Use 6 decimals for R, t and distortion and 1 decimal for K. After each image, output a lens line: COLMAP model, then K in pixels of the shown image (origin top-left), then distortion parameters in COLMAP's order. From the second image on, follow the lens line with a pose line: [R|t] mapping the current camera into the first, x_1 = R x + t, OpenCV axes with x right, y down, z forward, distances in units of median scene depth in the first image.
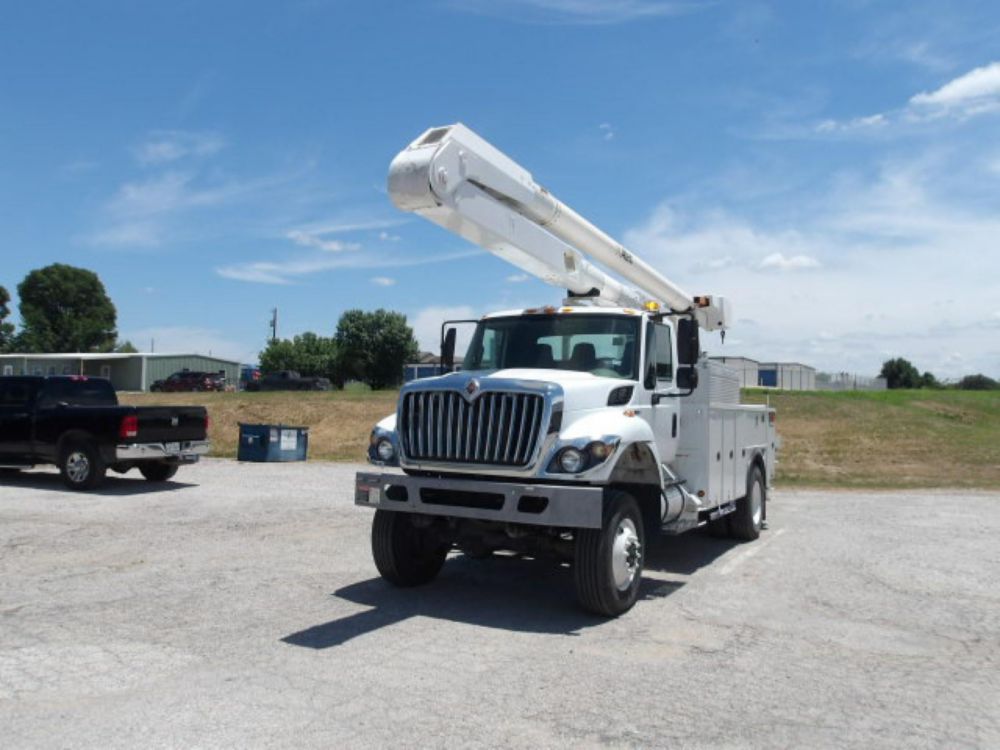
lens RADIAL K [[816.5, 0, 501.5], [0, 816.5, 370.4], [0, 0, 1]] dist [-0.003028, 0.005939]
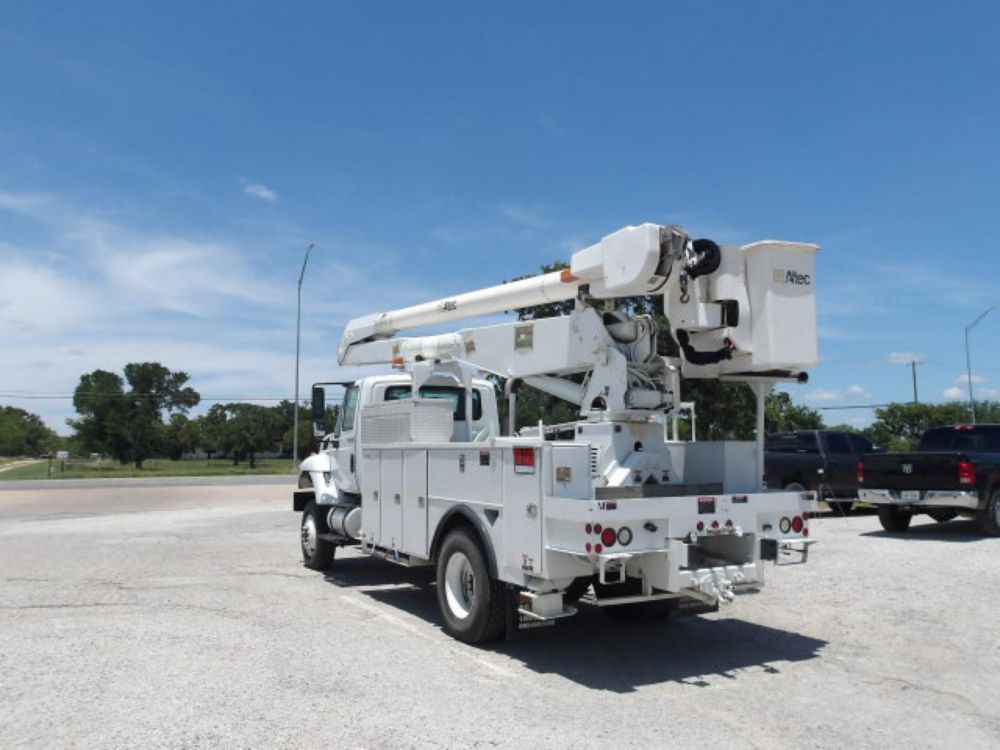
lens RADIAL K [[816.5, 0, 501.1], [0, 816.5, 379.8], [0, 0, 1]] dist [-0.003028, 0.005939]
pose [[-0.531334, -0.093335, -0.842006, 1.254823], [0.035618, 0.990572, -0.132279, 0.123123], [0.846414, -0.100275, -0.523000, 2.007384]]
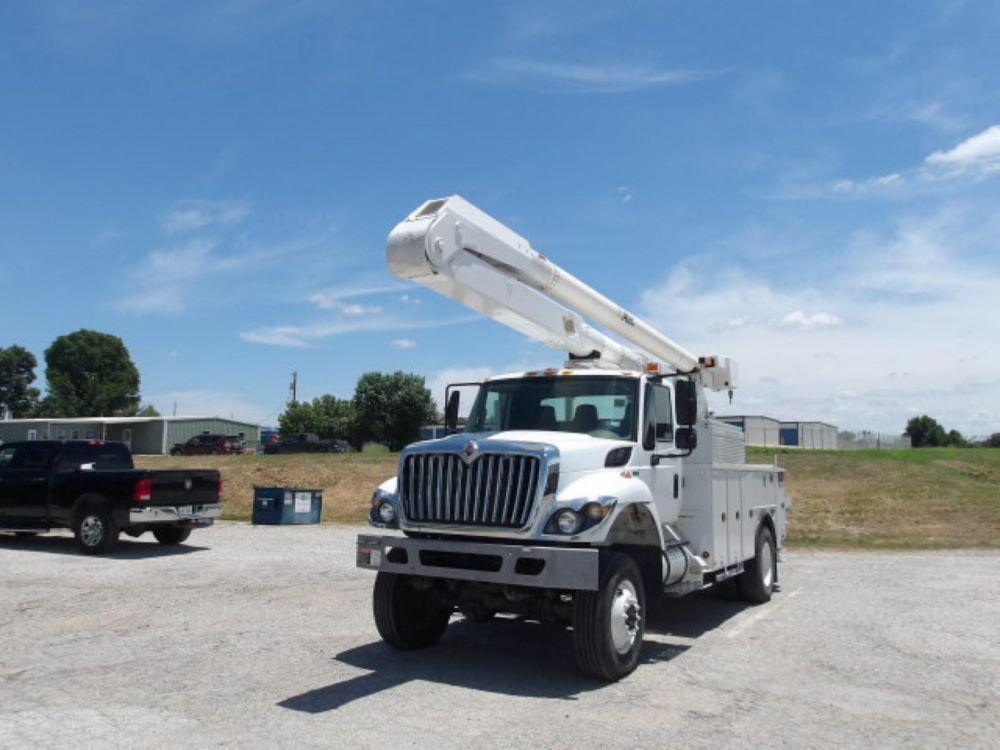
lens RADIAL K [[816.5, 0, 501.3], [0, 816.5, 370.4], [0, 0, 1]] dist [-0.003028, 0.005939]
pose [[0.999668, -0.009089, -0.024096, 0.024105], [0.007273, 0.997202, -0.074406, -0.001486], [0.024704, 0.074206, 0.996937, -0.017228]]
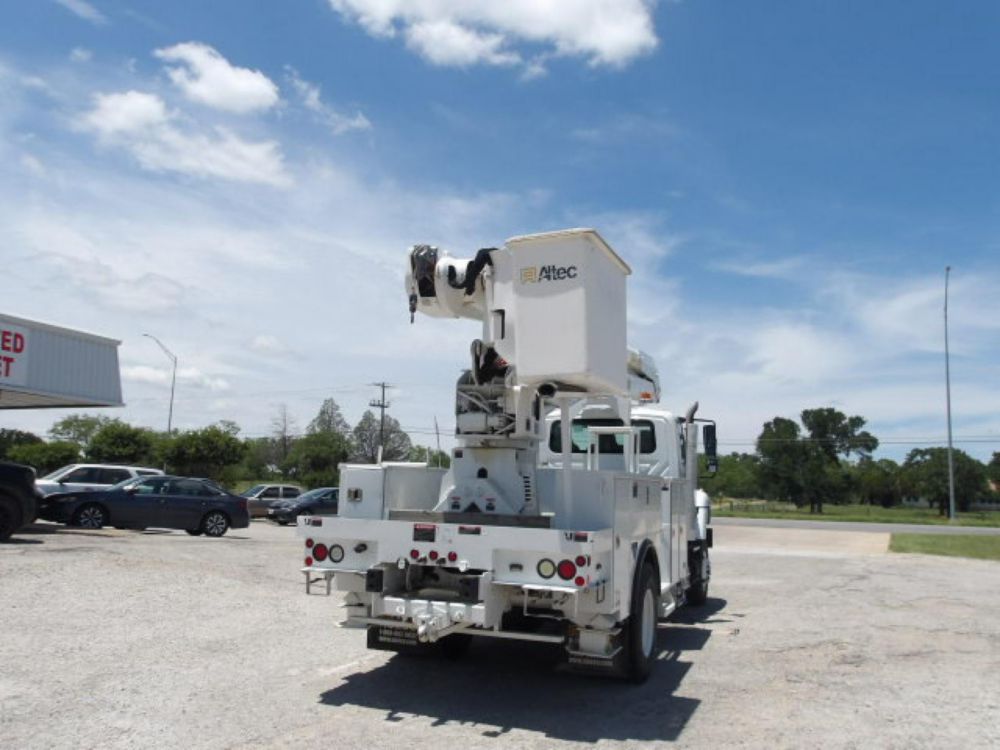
lens RADIAL K [[816.5, 0, 497.3], [0, 816.5, 373.3], [0, 0, 1]] dist [-0.003028, 0.005939]
pose [[-0.989866, -0.071580, -0.122643, 0.484482], [-0.047283, 0.980520, -0.190643, 0.142985], [0.133900, -0.182912, -0.973968, 2.532060]]
